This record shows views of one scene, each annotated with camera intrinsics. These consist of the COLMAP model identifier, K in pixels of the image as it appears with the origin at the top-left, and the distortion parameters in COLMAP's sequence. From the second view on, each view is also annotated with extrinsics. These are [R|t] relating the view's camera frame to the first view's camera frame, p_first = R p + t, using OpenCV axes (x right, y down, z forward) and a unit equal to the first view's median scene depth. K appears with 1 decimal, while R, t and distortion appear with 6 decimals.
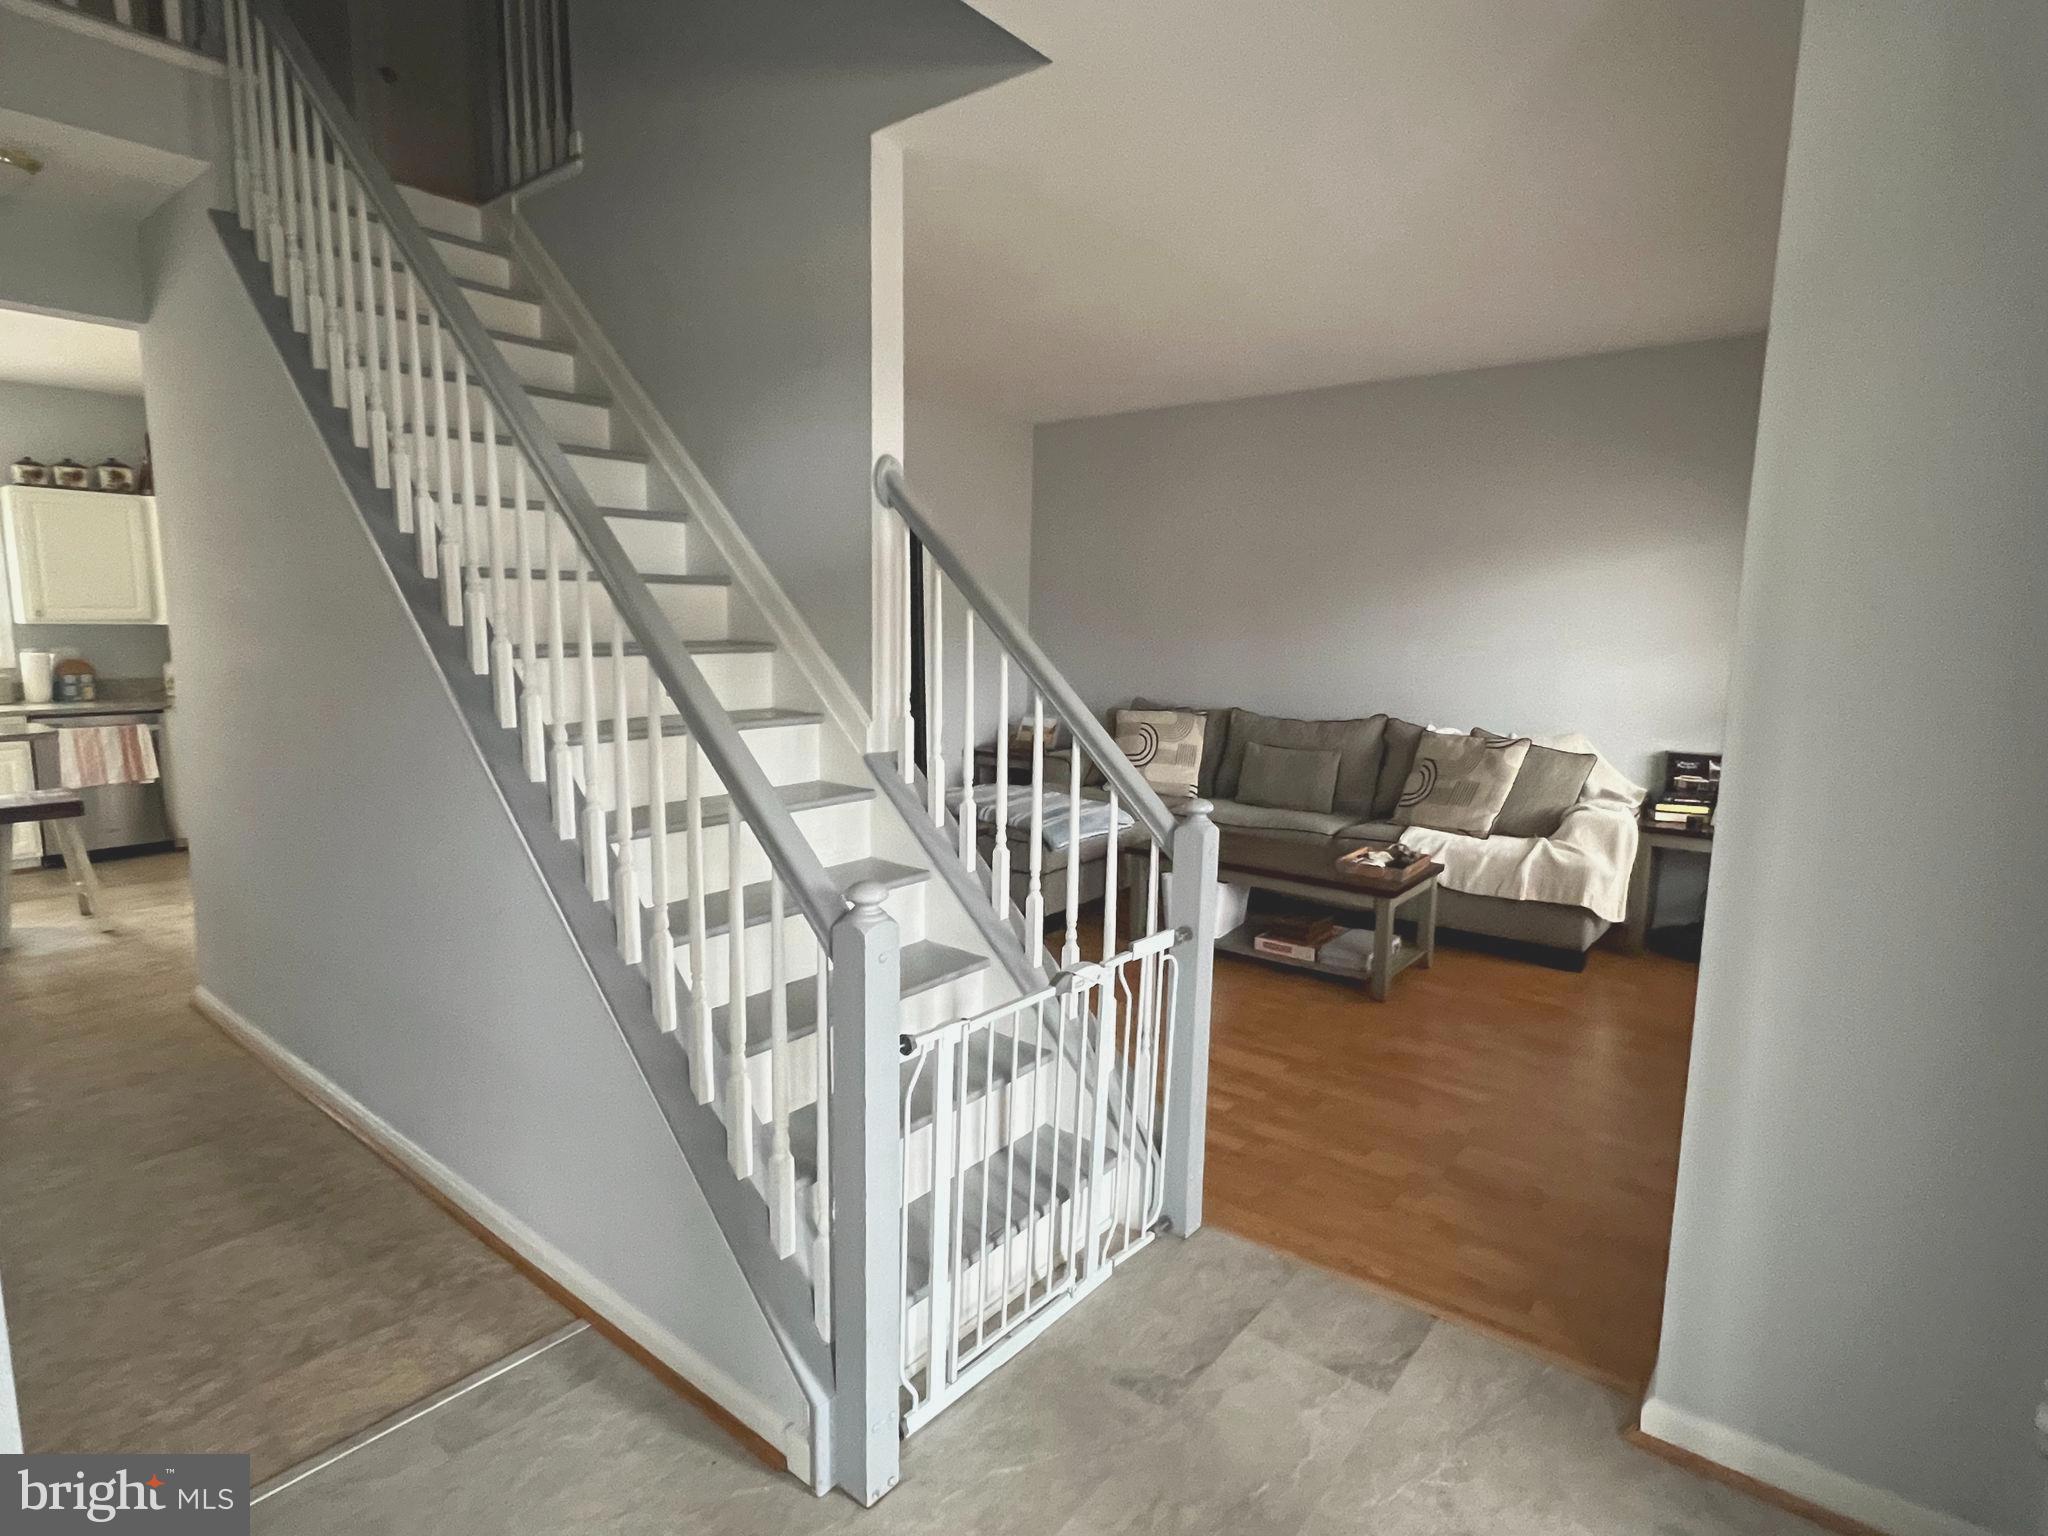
lens RADIAL K [[1072.7, 0, 1012.8], [0, 1072.7, 772.3], [0, 0, 1]] dist [-0.001366, -0.001123]
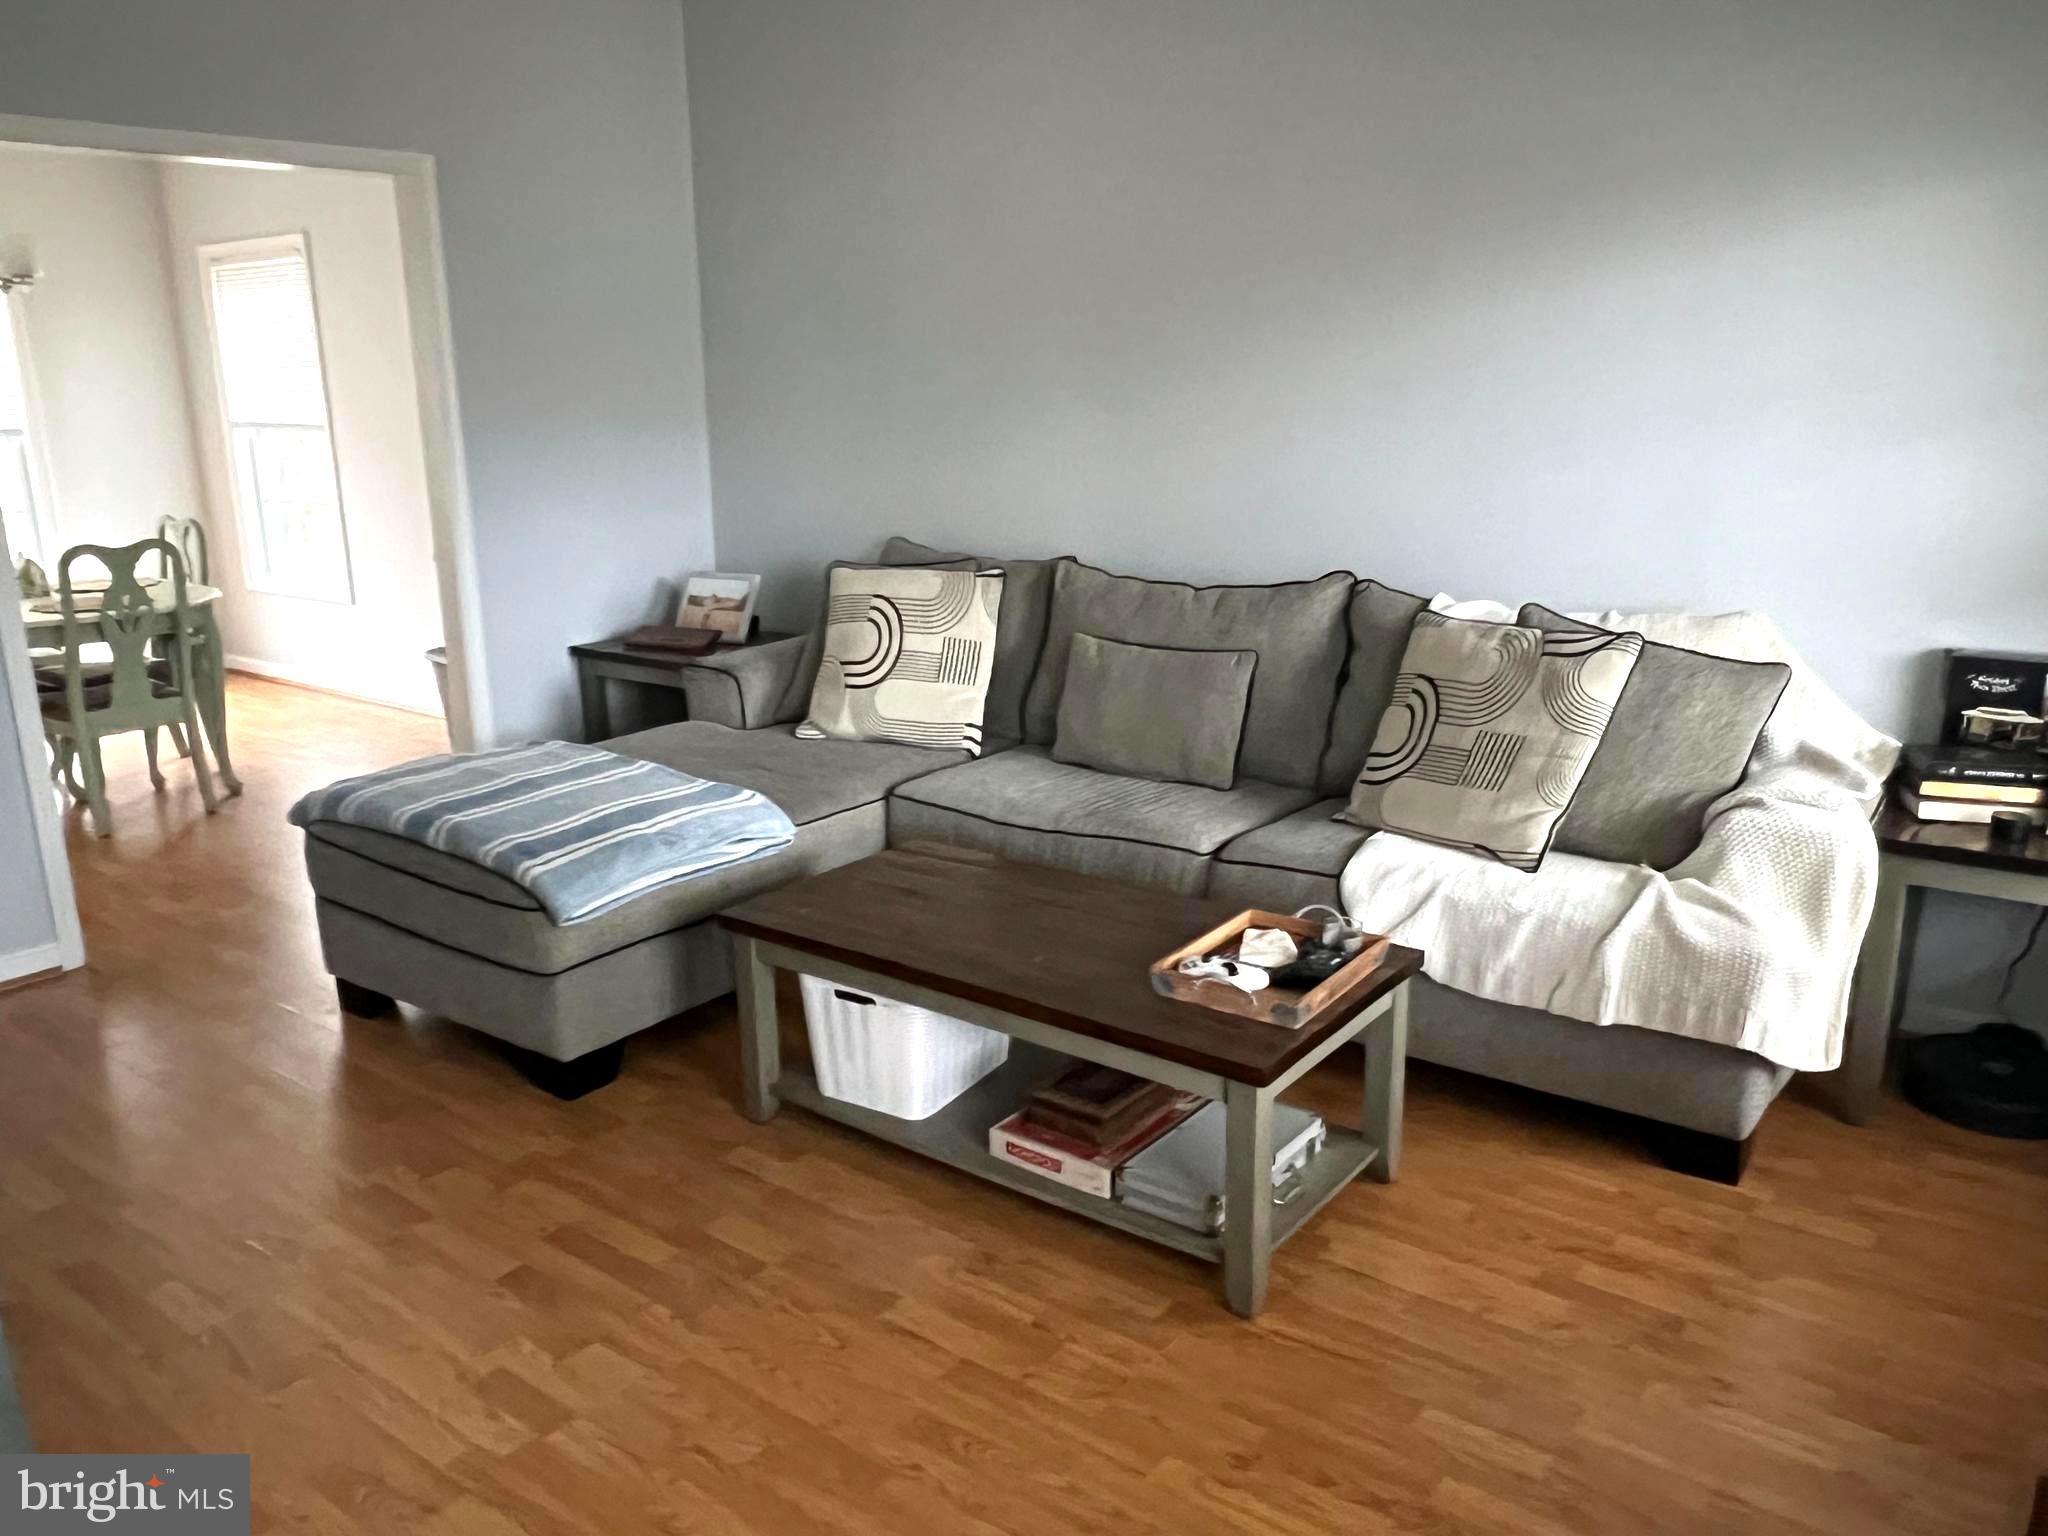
lens RADIAL K [[1515.4, 0, 1024.0], [0, 1515.4, 768.0], [0, 0, 1]] dist [0.000584, 0.000011]
pose [[0.999354, -0.032200, 0.015979, 0.221126], [0.030225, 0.993320, 0.111368, -0.053883], [-0.019458, -0.110813, 0.993651, 0.387042]]
